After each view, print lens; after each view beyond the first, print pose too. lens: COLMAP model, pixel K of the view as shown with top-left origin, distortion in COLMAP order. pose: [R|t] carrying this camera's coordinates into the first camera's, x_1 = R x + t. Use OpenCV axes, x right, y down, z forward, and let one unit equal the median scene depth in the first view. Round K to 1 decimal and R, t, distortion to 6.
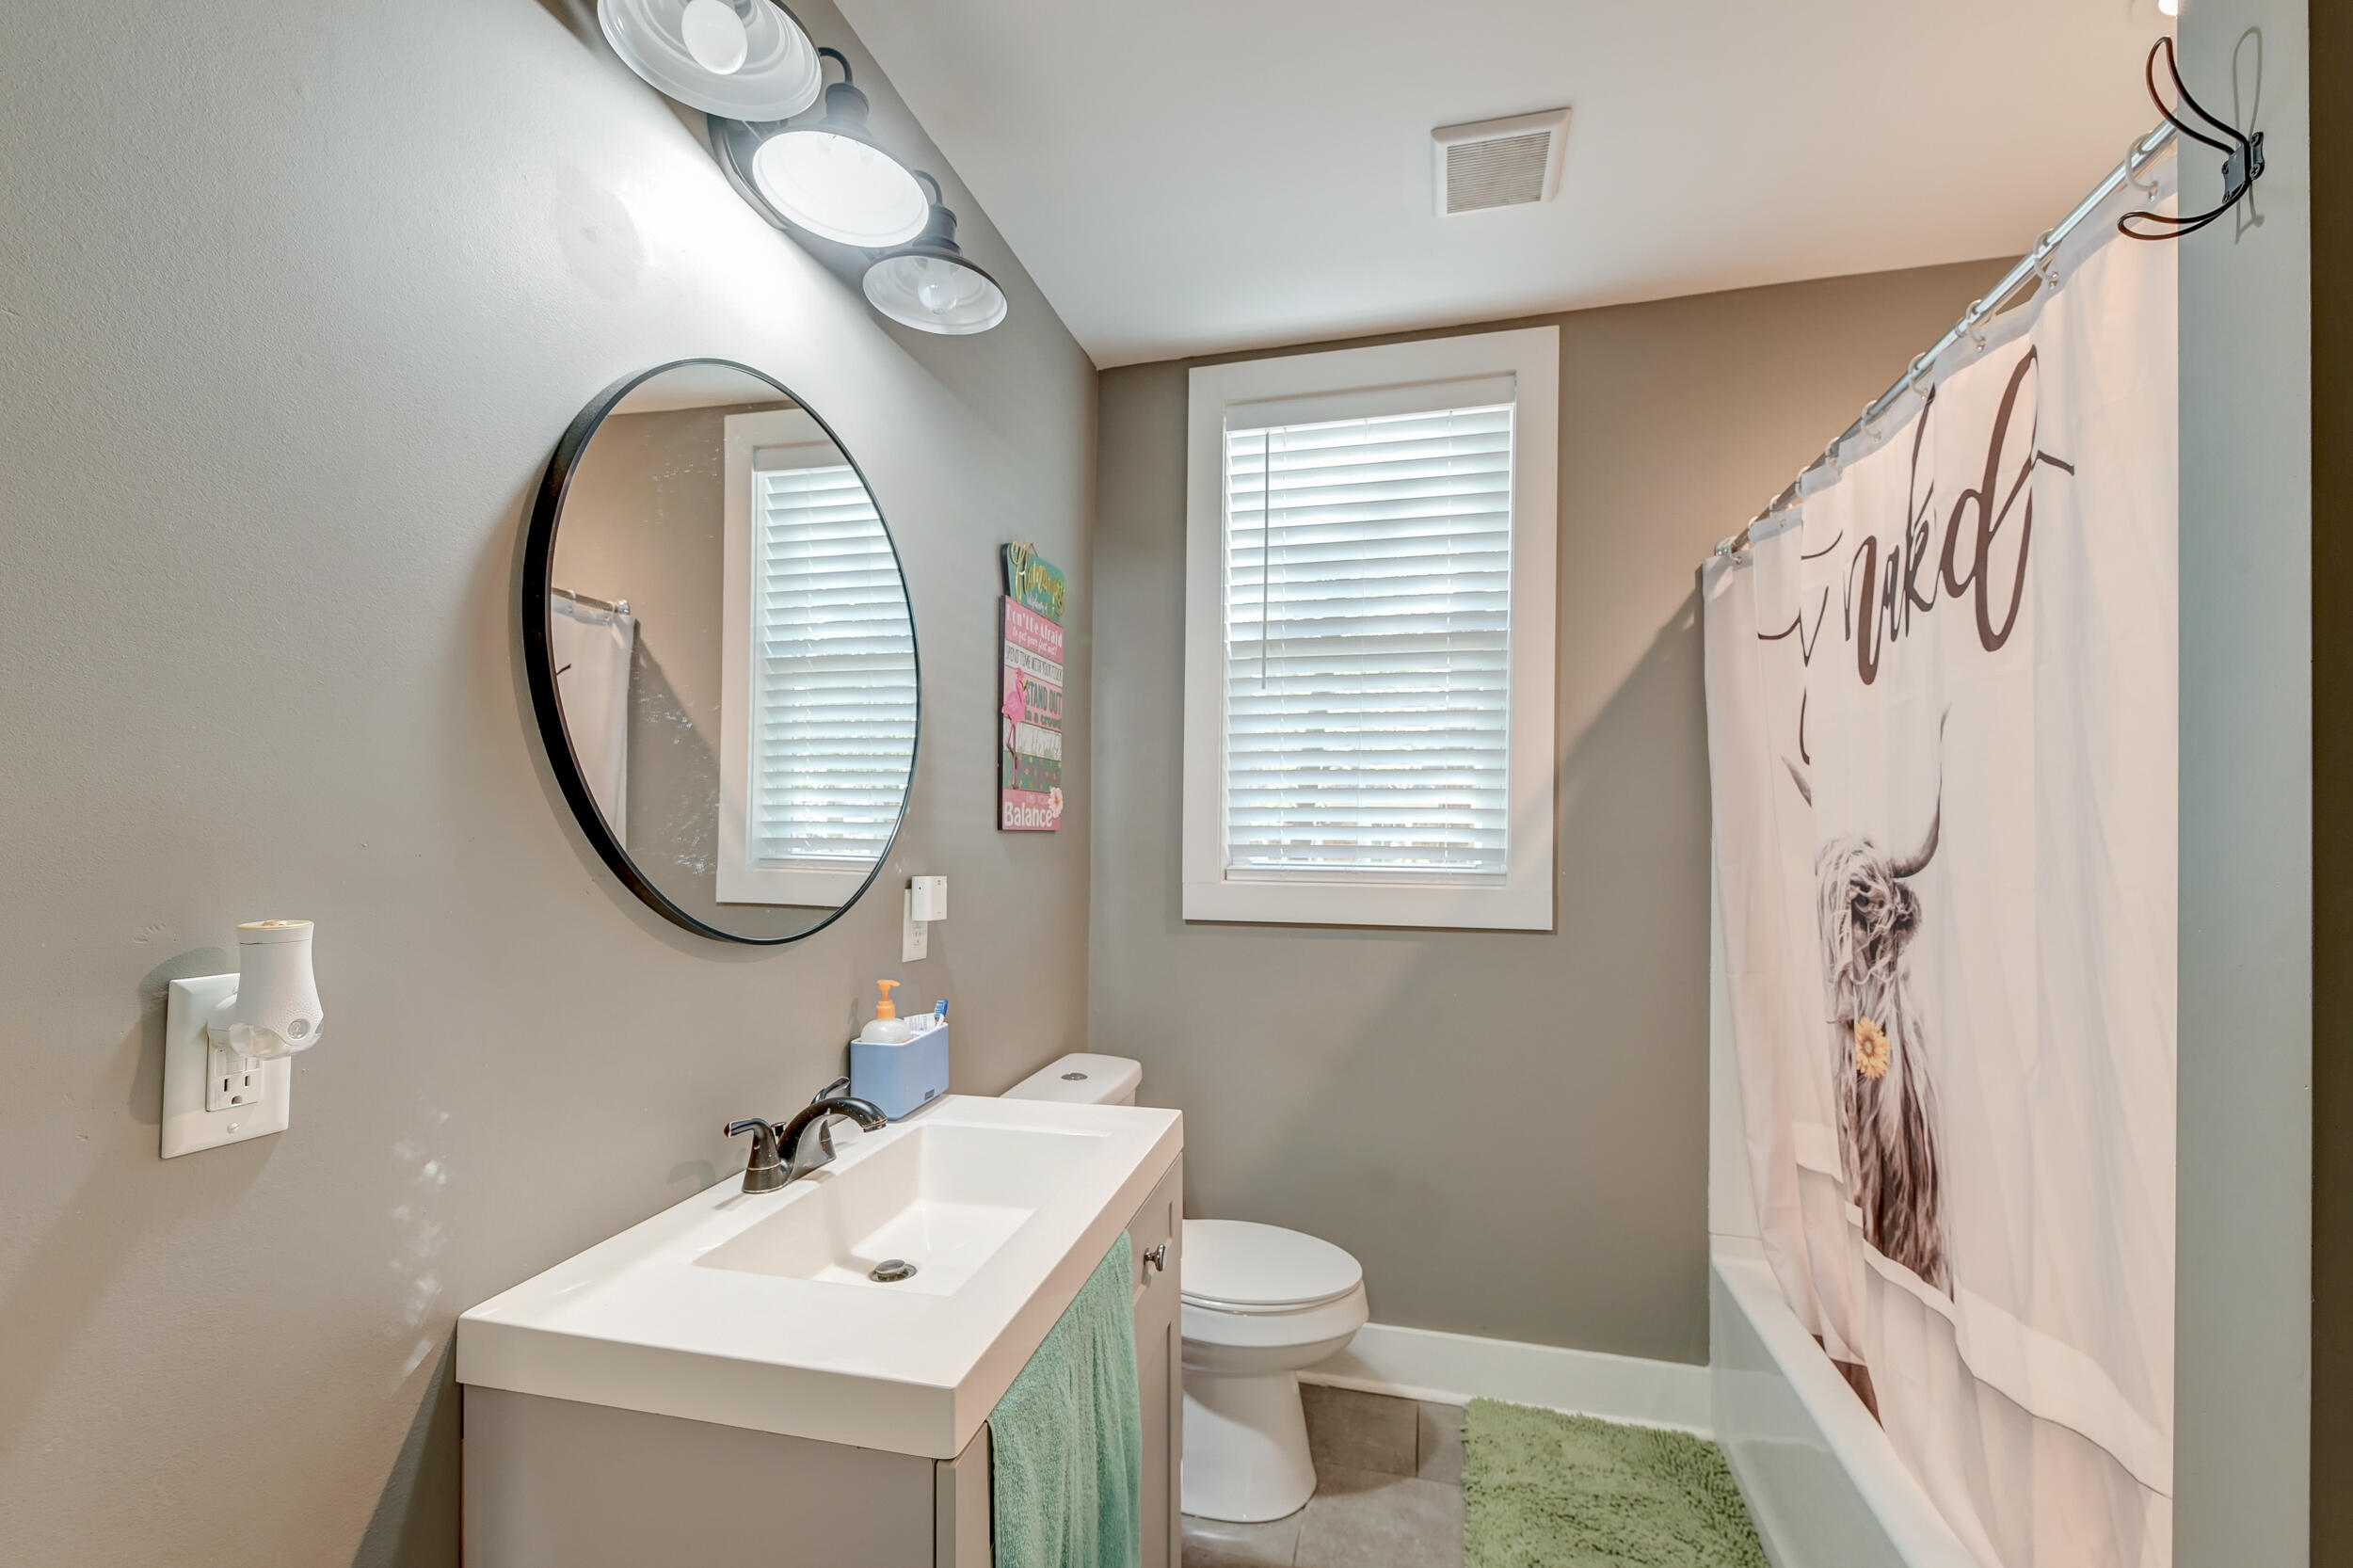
lens RADIAL K [[990.0, 0, 1178.0], [0, 990.0, 810.9], [0, 0, 1]] dist [0.011997, -0.000390]
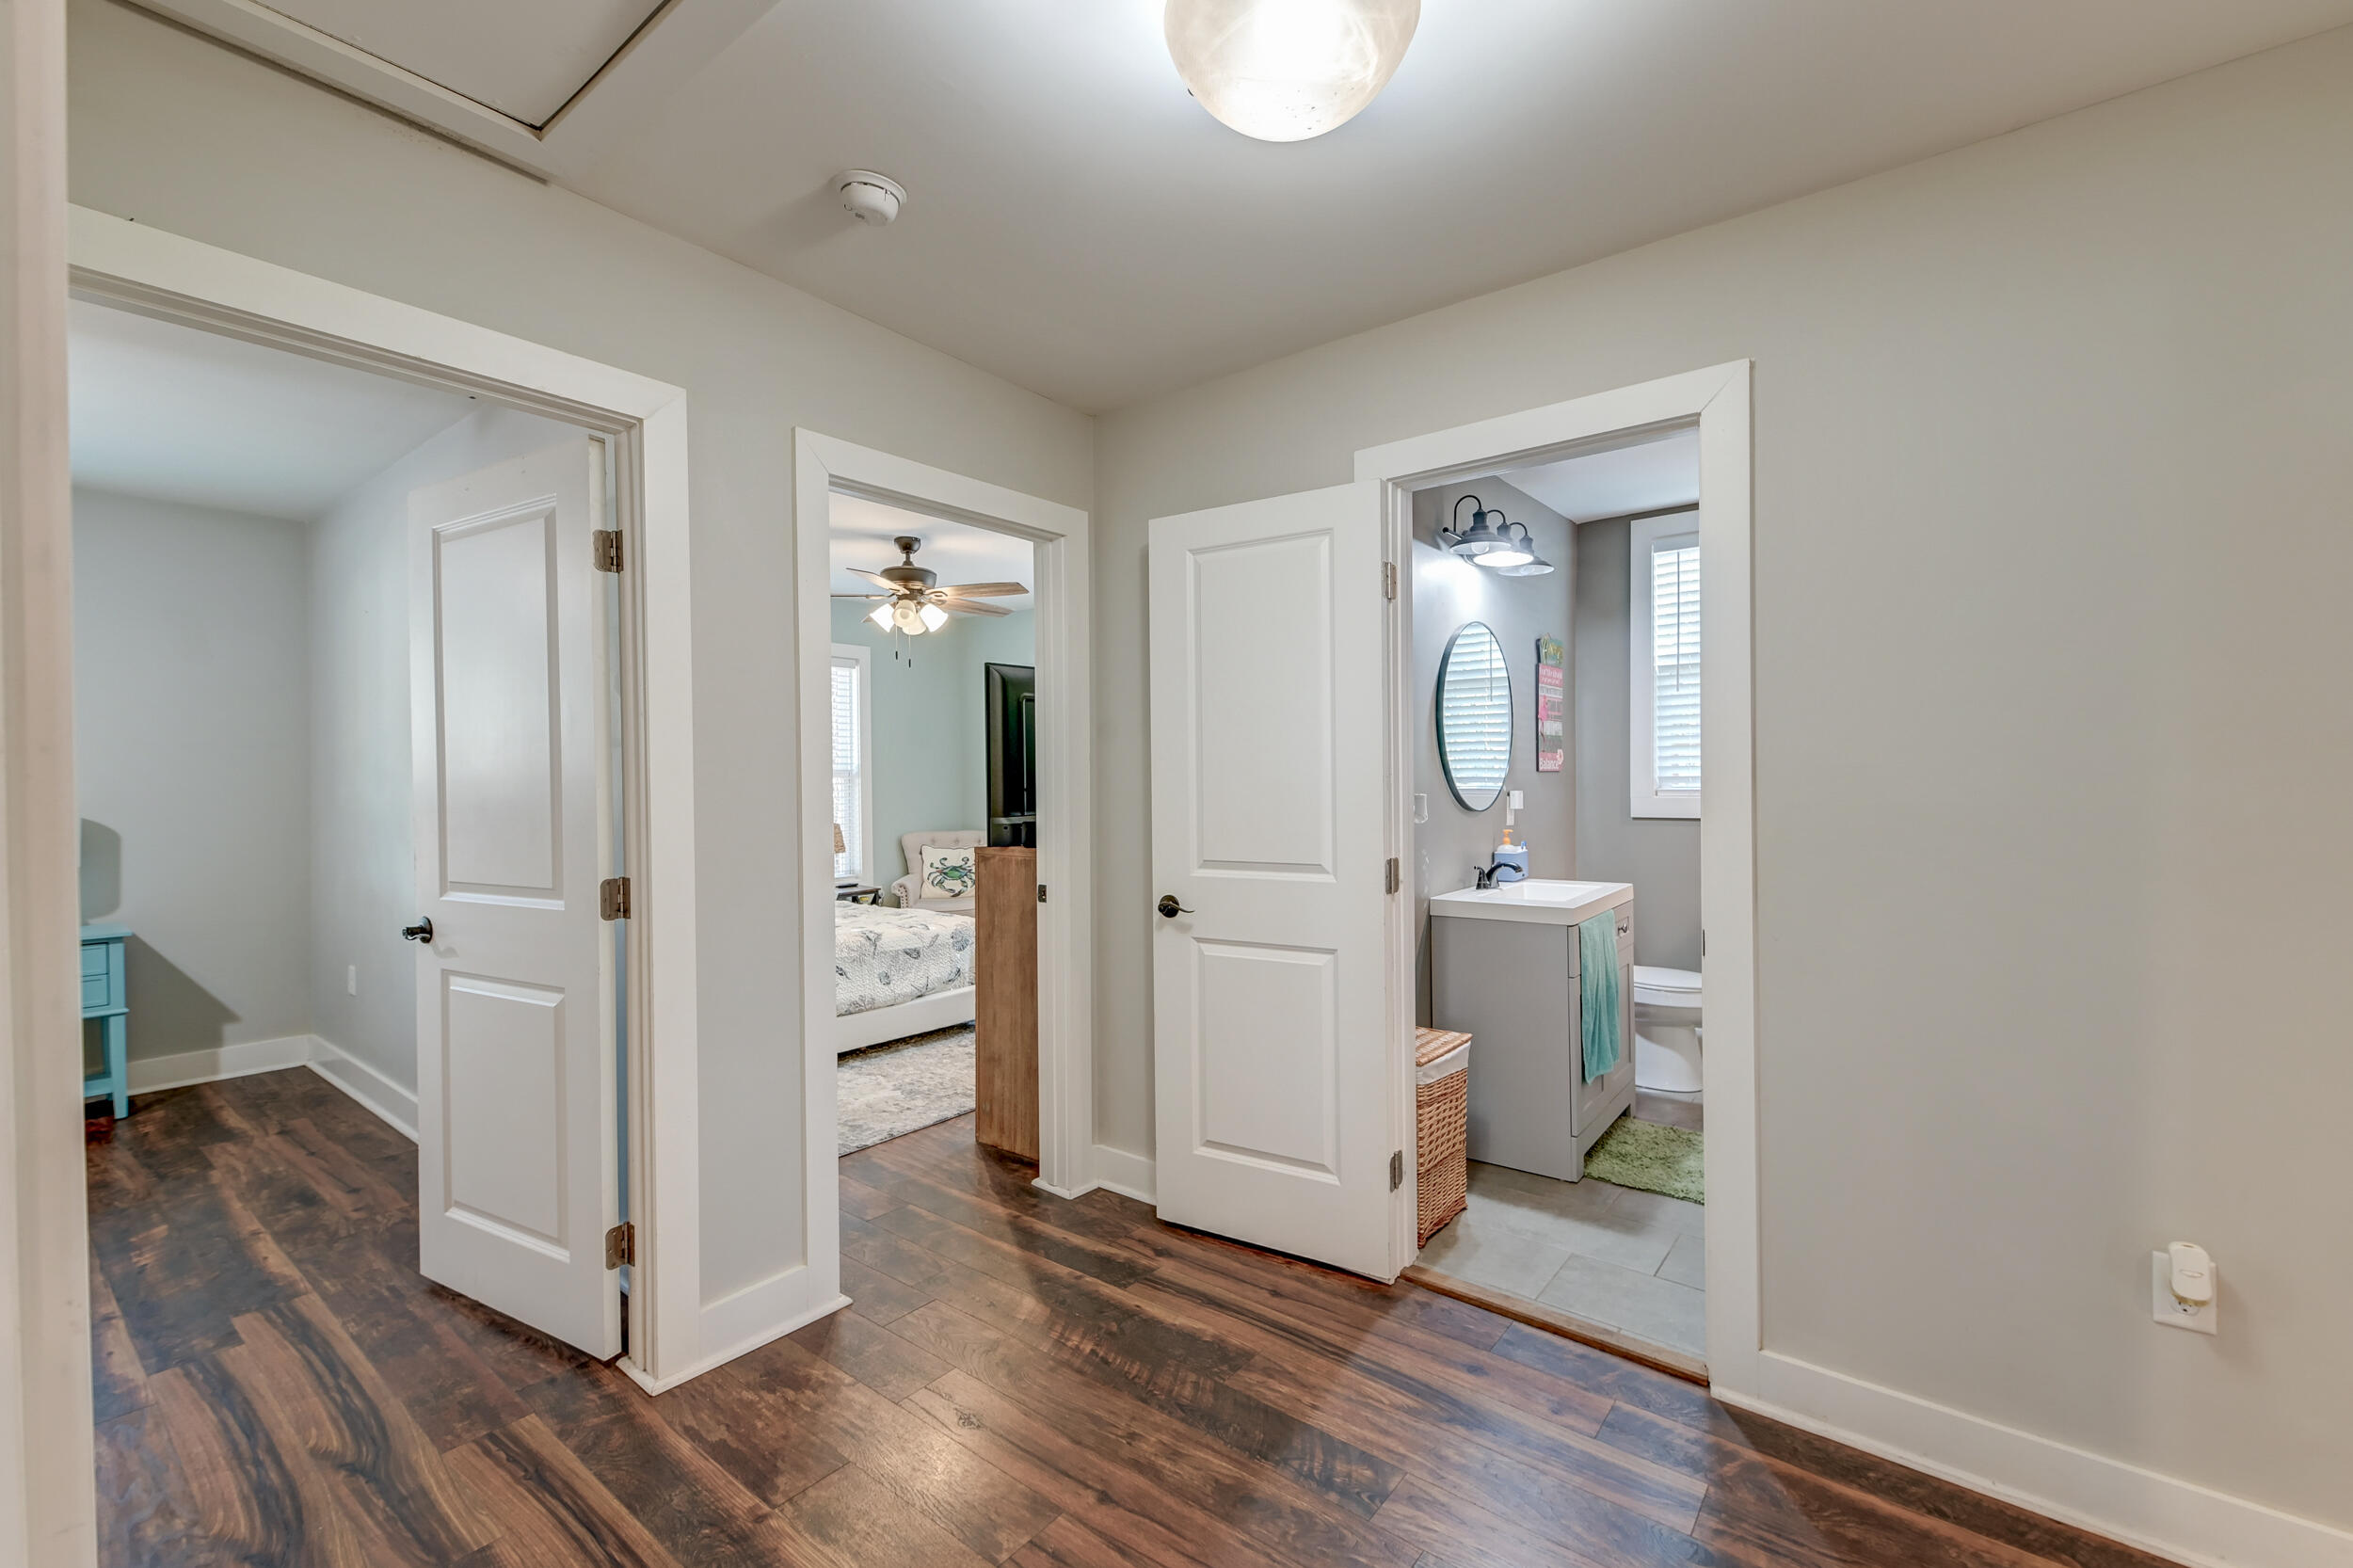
lens RADIAL K [[990.4, 0, 1180.0], [0, 990.4, 780.1], [0, 0, 1]] dist [0.015857, 0.000159]
pose [[0.914623, -0.013342, -0.404087, -0.016354], [0.025651, 0.999357, 0.025064, -0.031970], [0.403493, -0.033289, 0.914377, -1.181788]]
